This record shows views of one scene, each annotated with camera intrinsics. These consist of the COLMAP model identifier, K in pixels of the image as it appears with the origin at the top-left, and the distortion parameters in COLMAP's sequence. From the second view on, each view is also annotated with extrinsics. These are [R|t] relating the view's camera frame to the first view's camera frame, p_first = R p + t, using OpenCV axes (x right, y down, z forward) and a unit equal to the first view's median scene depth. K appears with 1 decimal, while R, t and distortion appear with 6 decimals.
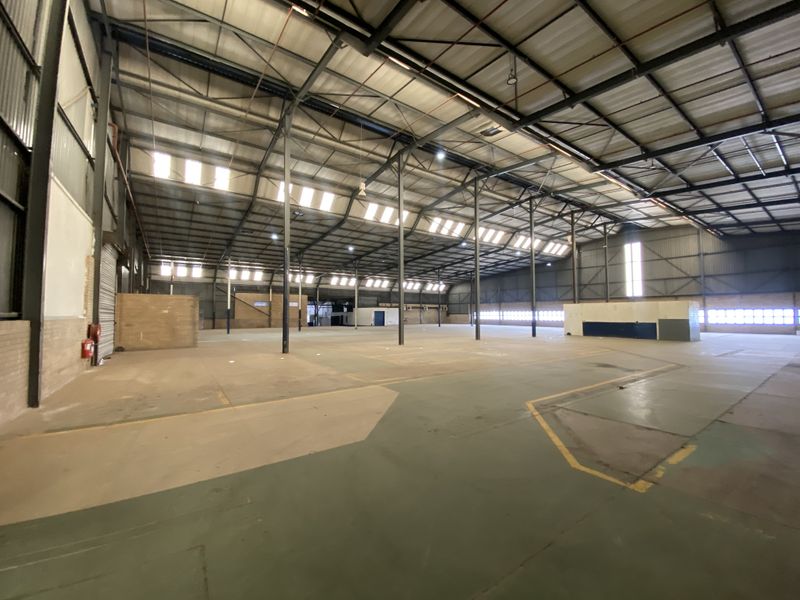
lens RADIAL K [[322.4, 0, 398.2], [0, 322.4, 299.6], [0, 0, 1]] dist [0.025788, -0.022388]
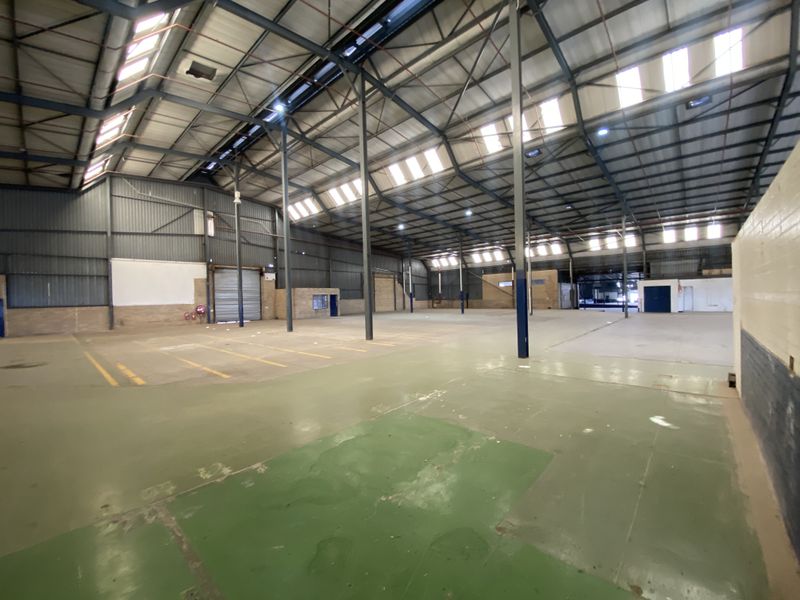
lens RADIAL K [[322.4, 0, 398.2], [0, 322.4, 299.6], [0, 0, 1]] dist [0.025788, -0.022388]
pose [[0.225886, 0.006361, -0.974133, 0.890551], [0.073714, 0.997000, 0.023603, 0.027734], [0.971361, -0.077139, 0.224740, 0.975258]]
